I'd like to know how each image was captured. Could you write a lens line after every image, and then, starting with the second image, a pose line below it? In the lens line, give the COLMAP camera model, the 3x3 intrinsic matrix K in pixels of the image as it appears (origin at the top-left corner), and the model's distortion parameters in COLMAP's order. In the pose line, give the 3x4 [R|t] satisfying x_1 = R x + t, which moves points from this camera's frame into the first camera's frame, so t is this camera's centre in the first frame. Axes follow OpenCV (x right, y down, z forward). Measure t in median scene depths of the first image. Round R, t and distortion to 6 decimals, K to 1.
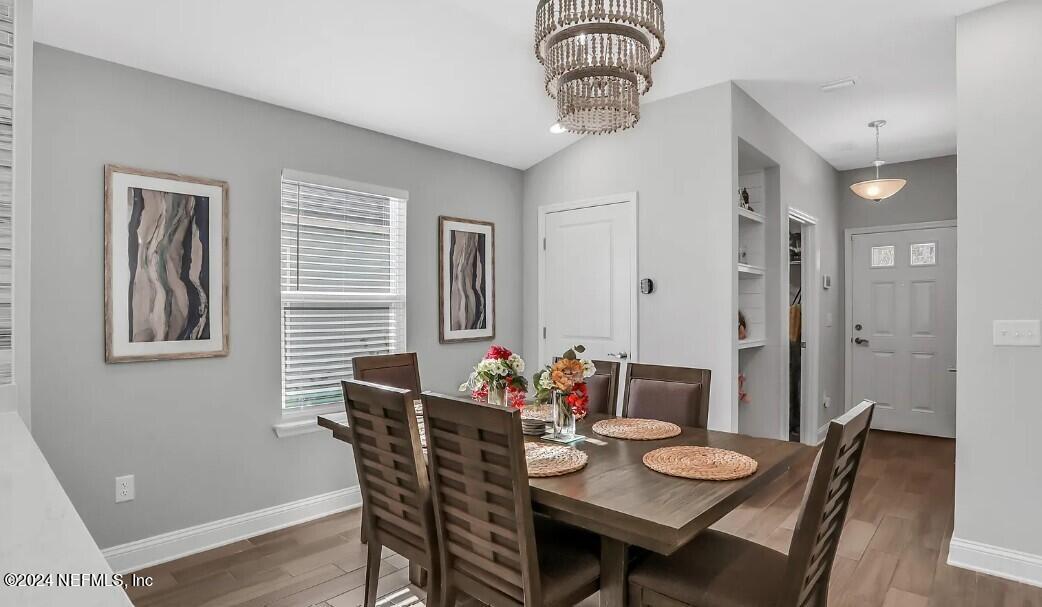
lens RADIAL K [[528.7, 0, 518.2], [0, 528.7, 306.6], [0, 0, 1]] dist [0.000368, -0.000153]
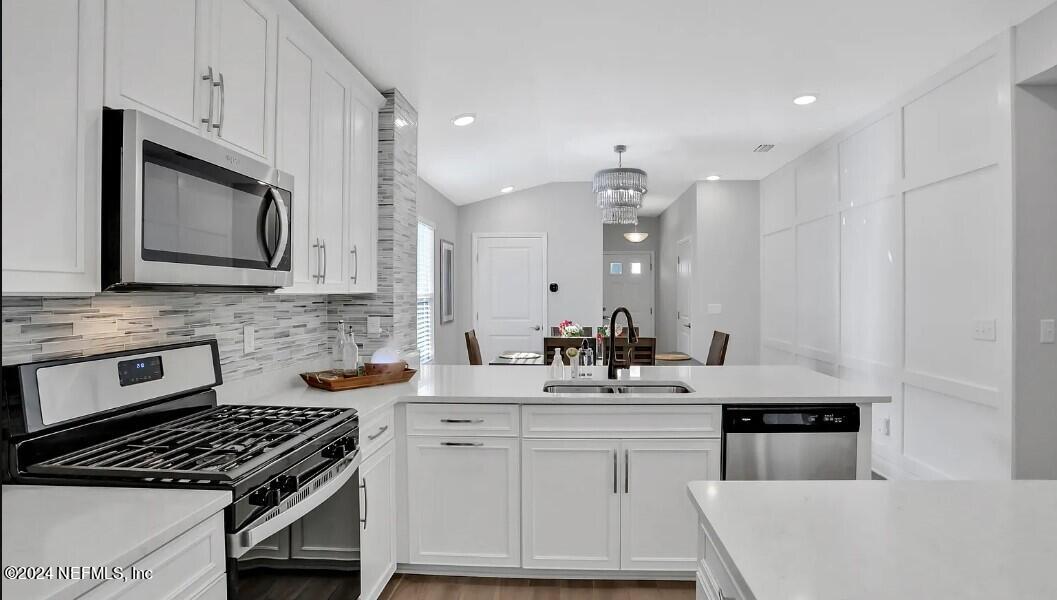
lens RADIAL K [[546.4, 0, 528.7], [0, 546.4, 294.4], [0, 0, 1]] dist [-0.022783, 0.000618]
pose [[0.774178, -0.011122, 0.632870, -0.973981], [0.014668, 0.999892, -0.000371, -0.014887], [-0.632798, 0.009570, 0.774258, -0.335263]]
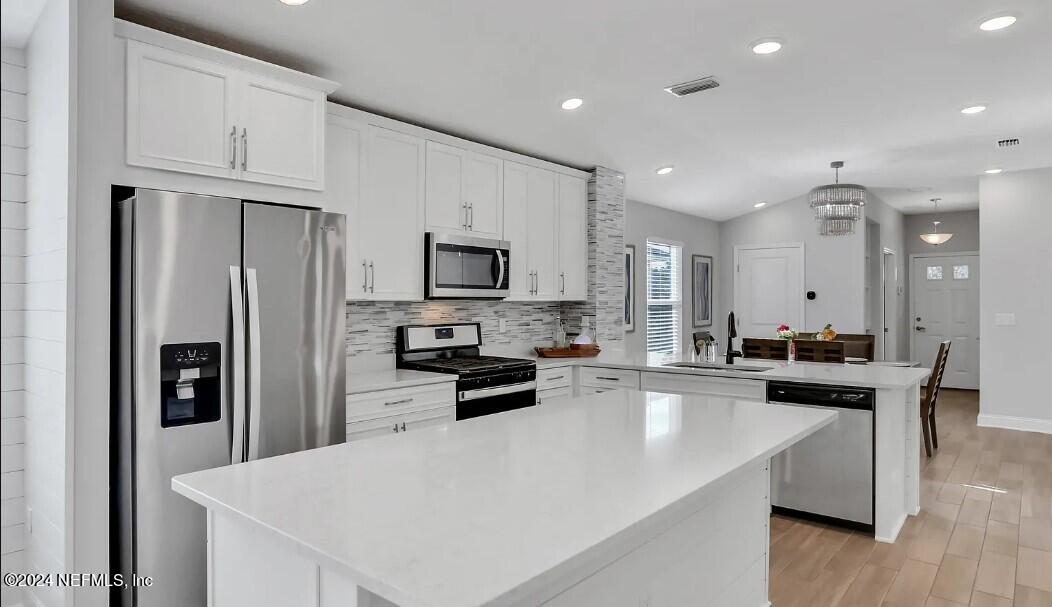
lens RADIAL K [[623.6, 0, 525.8], [0, 623.6, 297.8], [0, 0, 1]] dist [-0.003212, -0.000722]
pose [[0.998326, -0.006323, 0.057483, -0.844477], [0.007110, 0.999884, -0.013498, -0.007735], [-0.057391, 0.013884, 0.998255, -1.037874]]
